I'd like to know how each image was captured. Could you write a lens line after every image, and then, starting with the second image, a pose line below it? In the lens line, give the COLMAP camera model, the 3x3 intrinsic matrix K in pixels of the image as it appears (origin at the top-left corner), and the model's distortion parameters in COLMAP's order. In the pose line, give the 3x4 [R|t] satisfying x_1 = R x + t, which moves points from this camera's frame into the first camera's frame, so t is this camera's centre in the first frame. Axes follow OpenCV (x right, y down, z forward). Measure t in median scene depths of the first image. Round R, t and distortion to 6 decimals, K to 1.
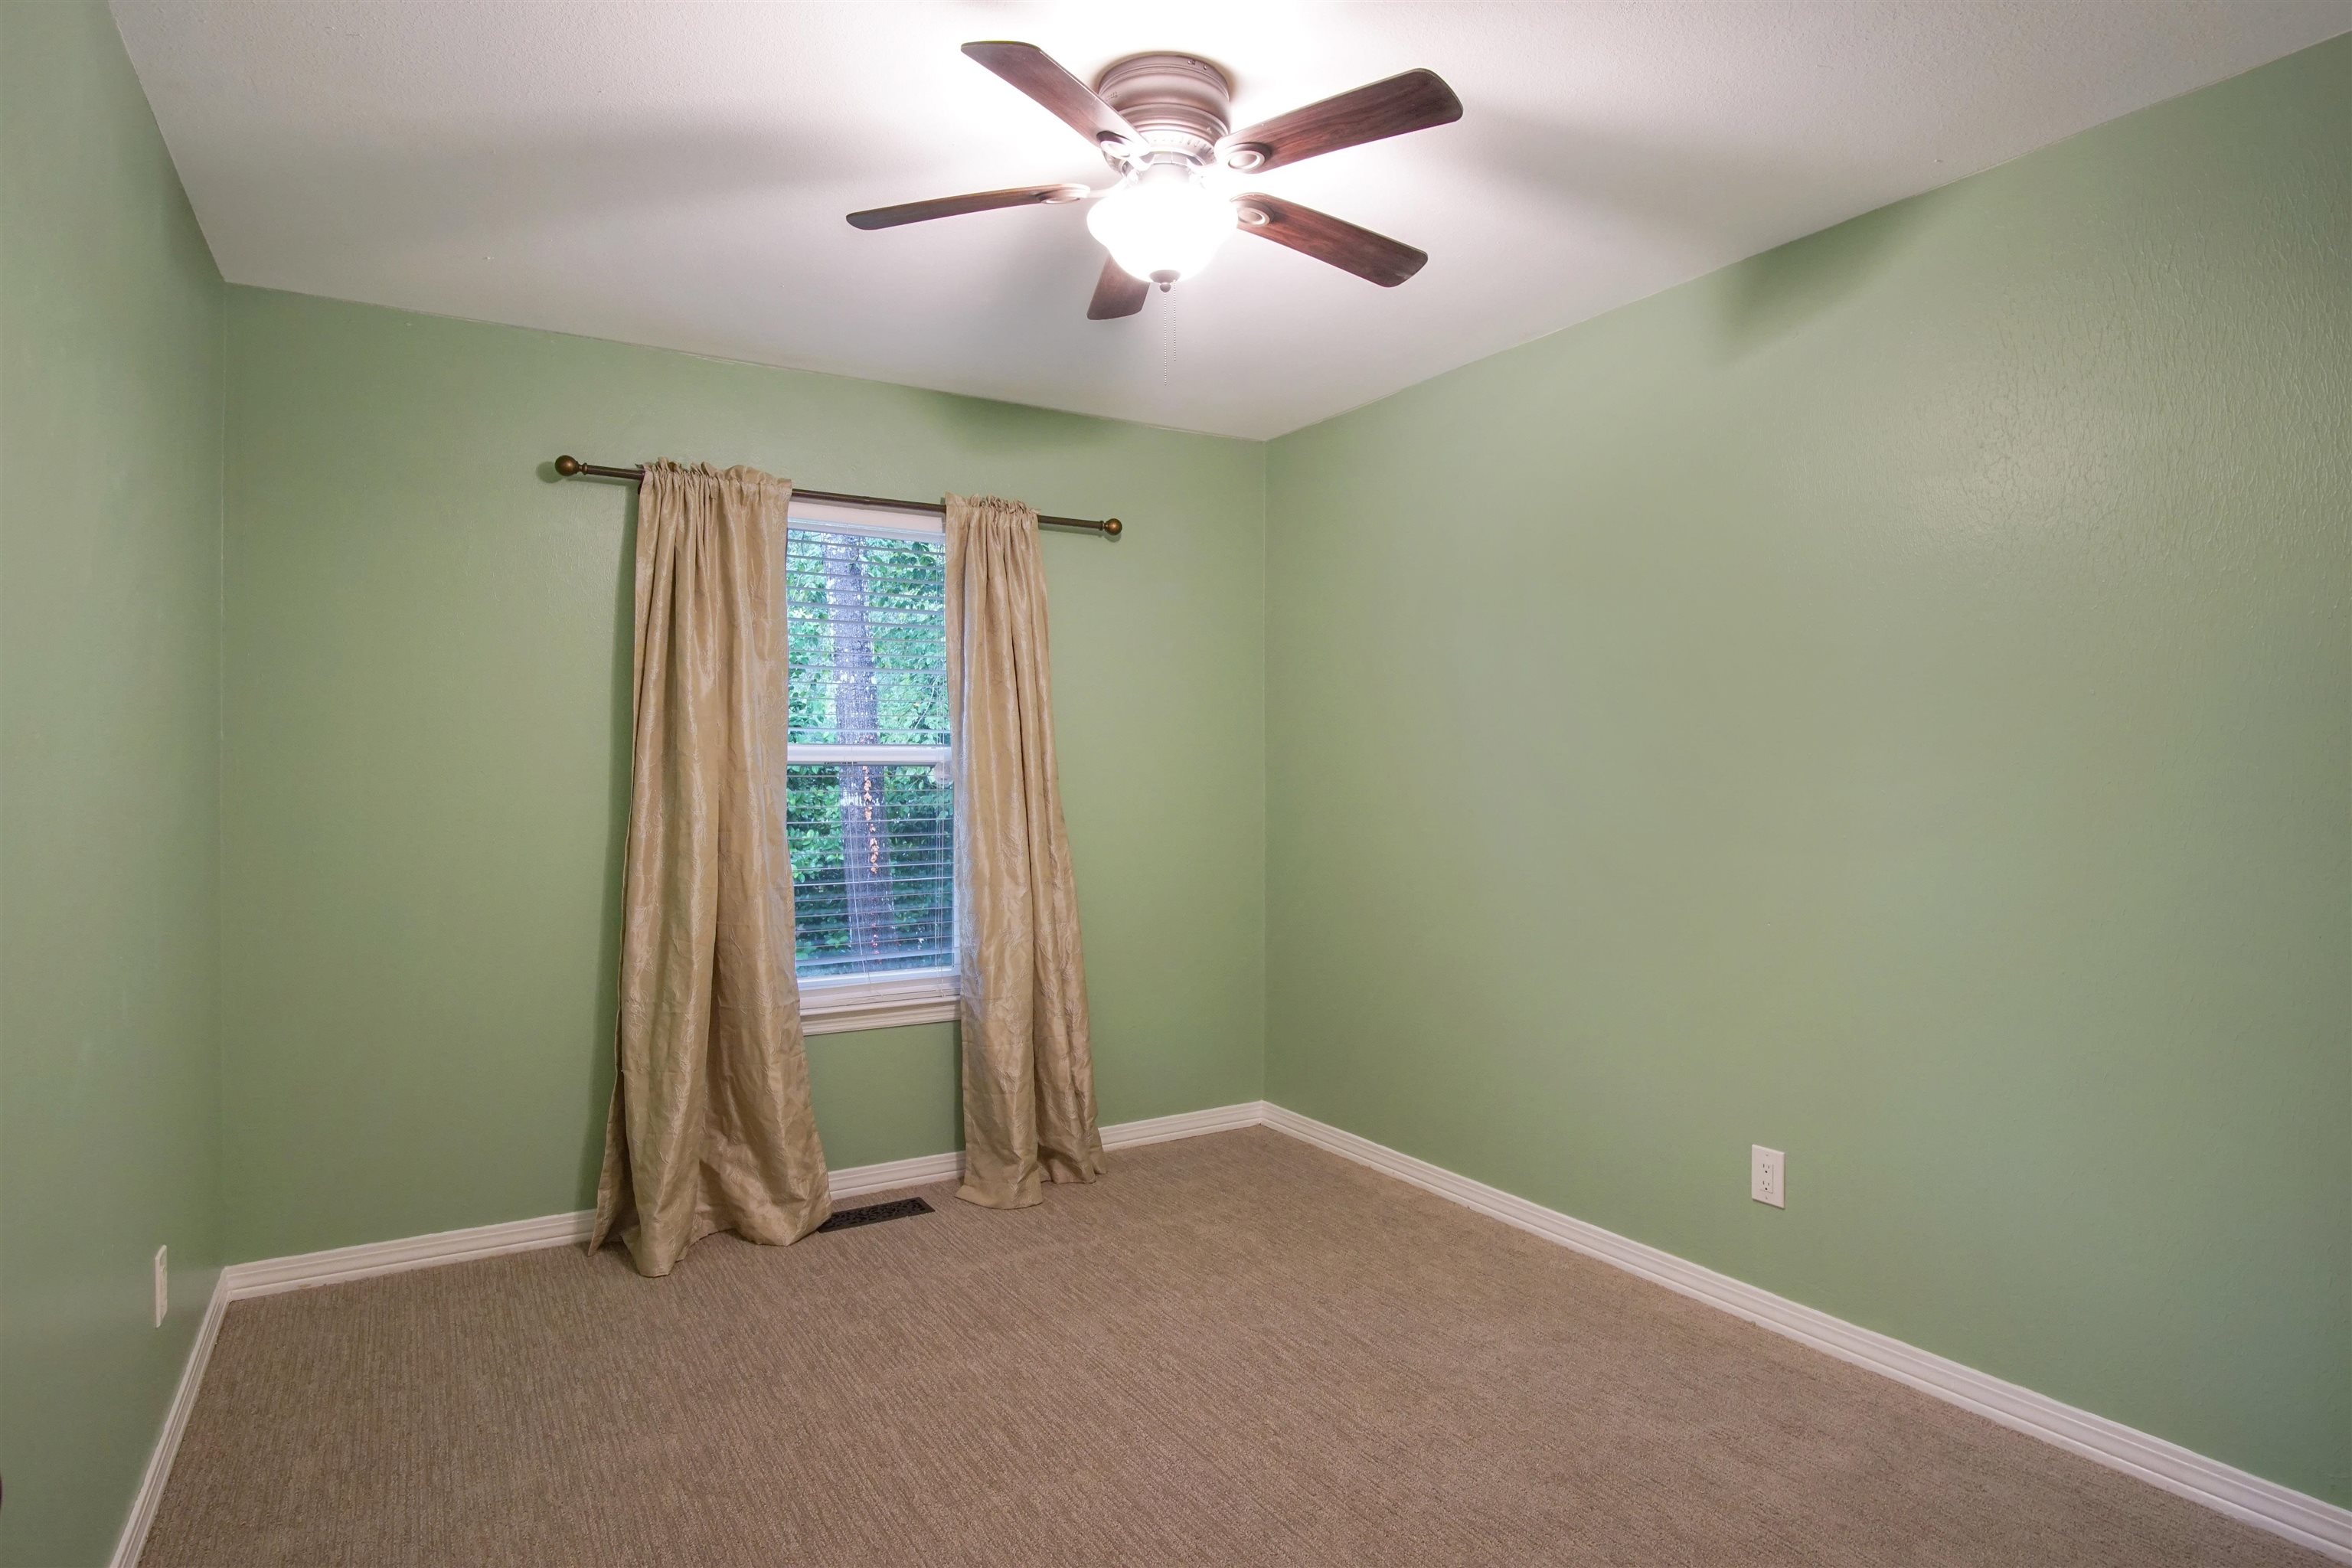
lens RADIAL K [[1262.9, 0, 1172.7], [0, 1262.9, 779.0], [0, 0, 1]] dist [-0.031490, 0.008546]
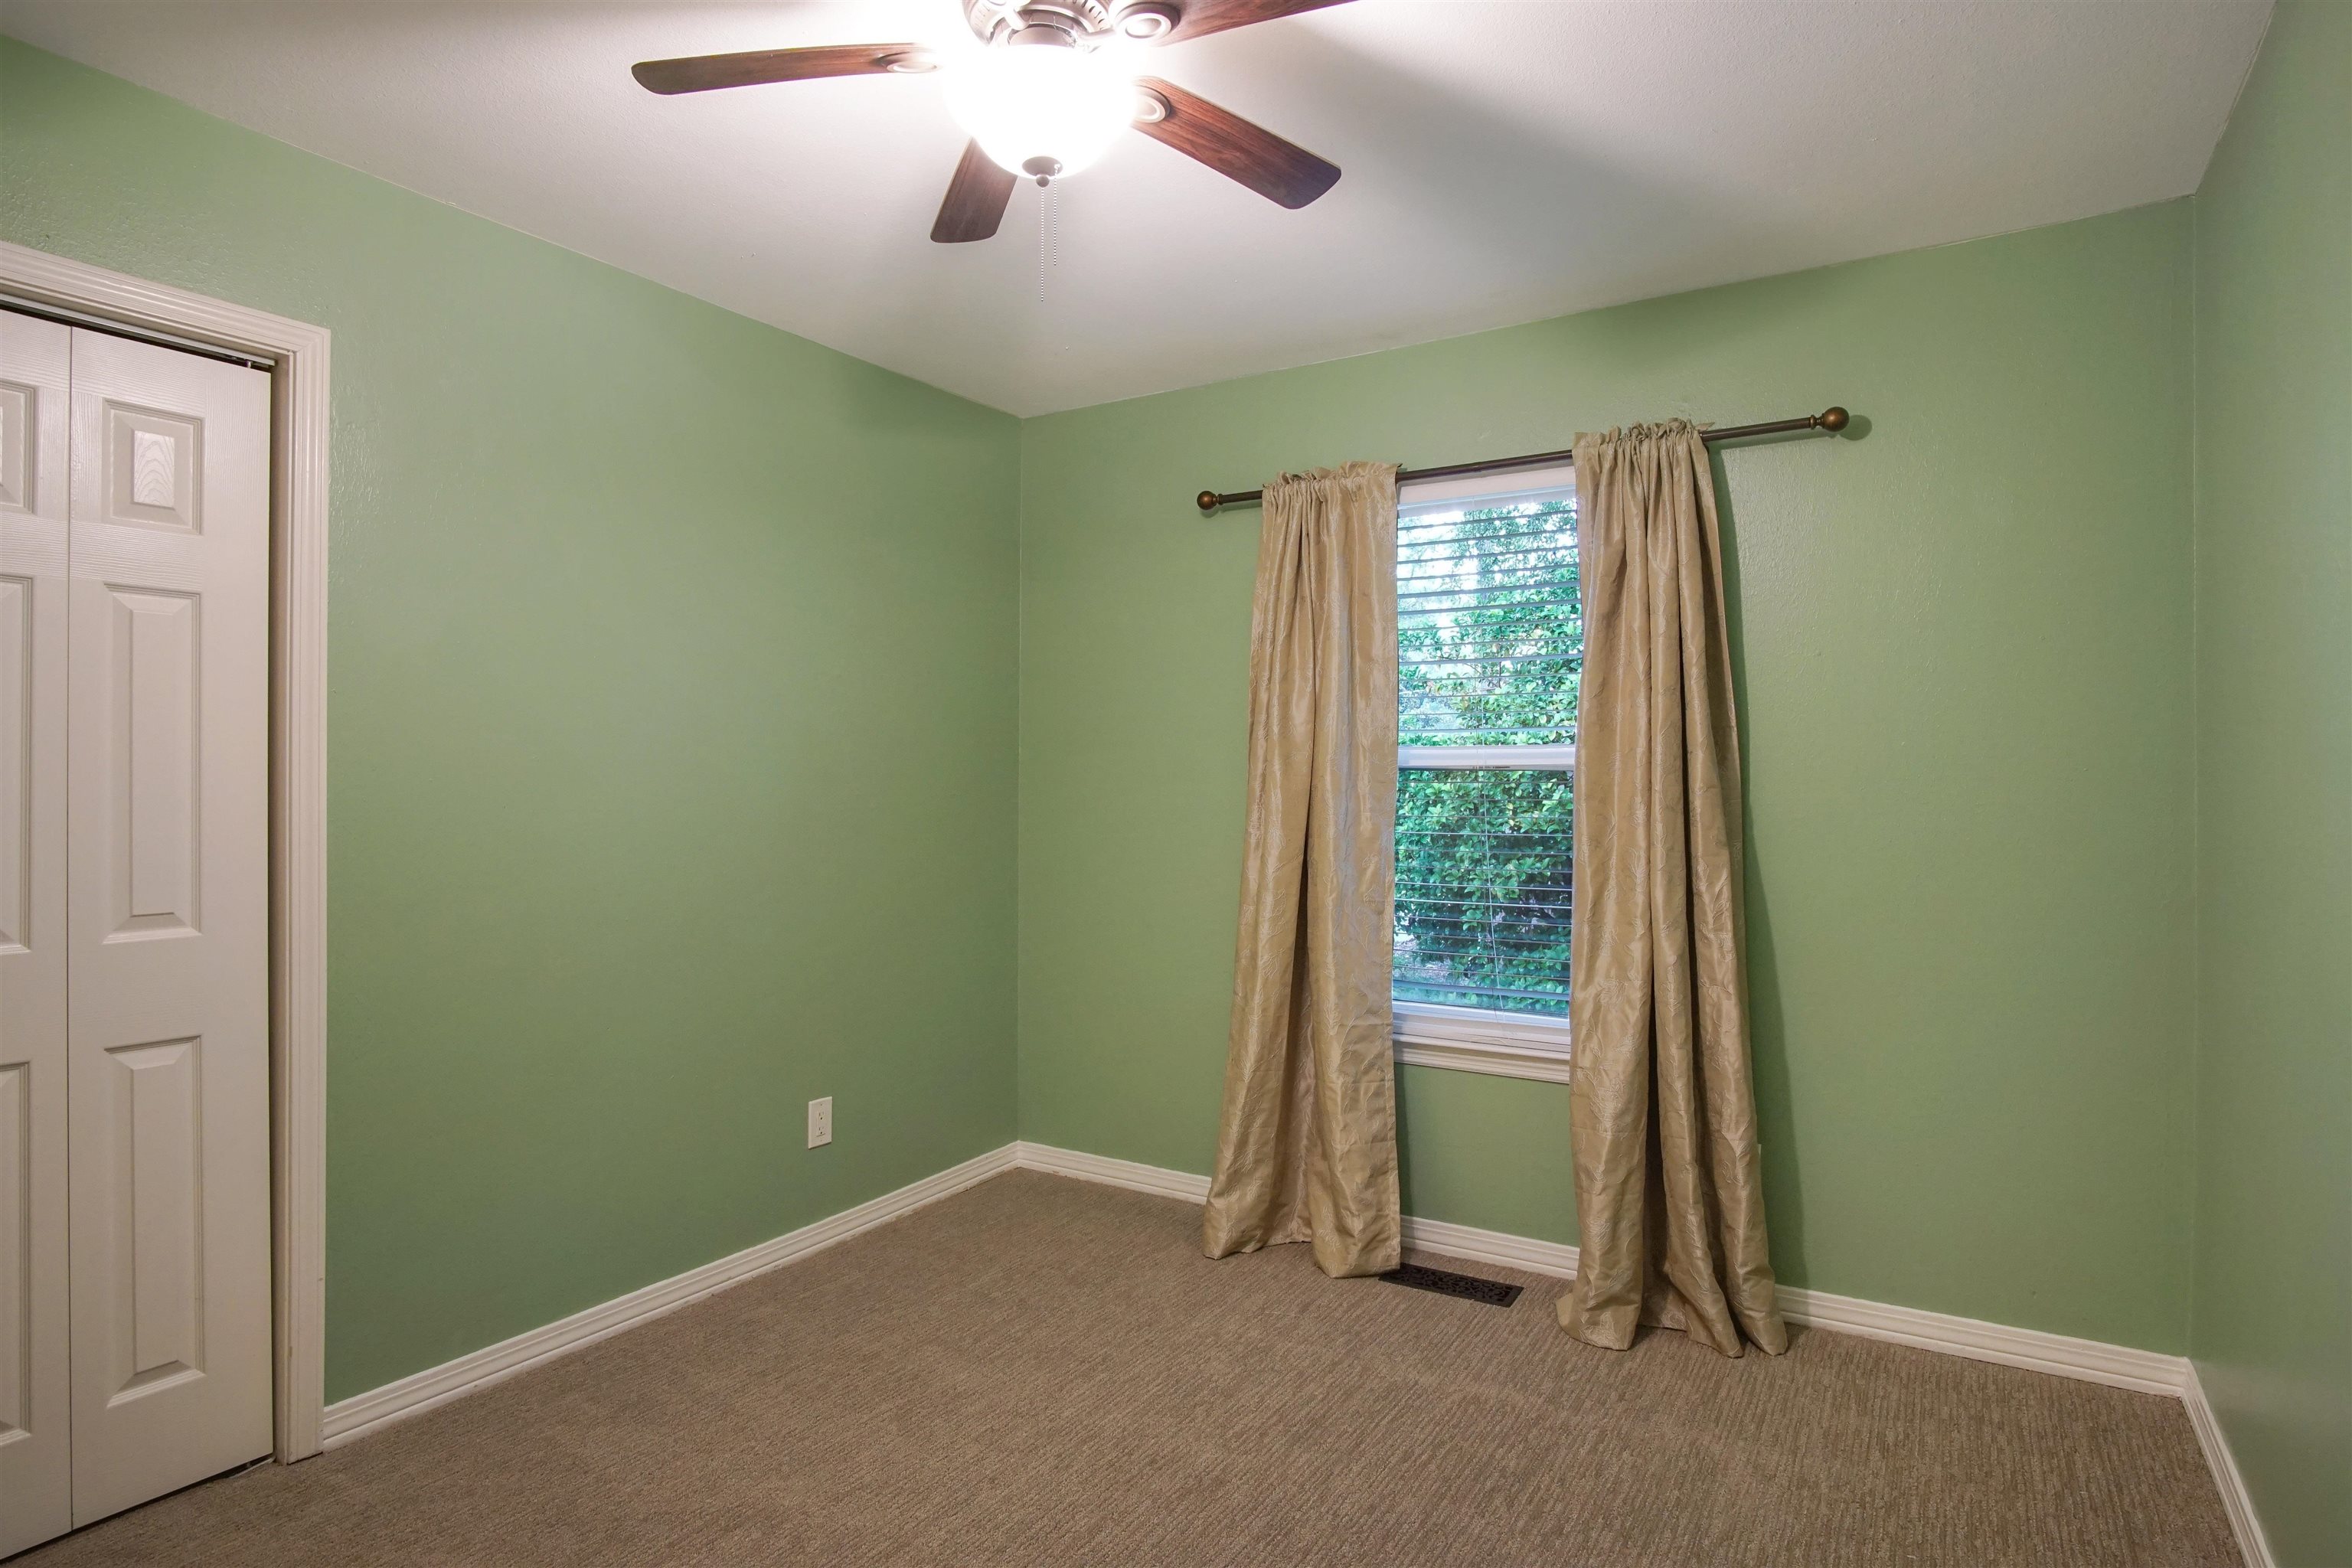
lens RADIAL K [[1262.9, 0, 1172.7], [0, 1262.9, 779.0], [0, 0, 1]] dist [-0.031490, 0.008546]
pose [[0.450655, 0.002064, -0.892696, 0.446053], [-0.003579, 0.999993, 0.000505, -0.004736], [0.892691, 0.002968, 0.450659, 0.424161]]
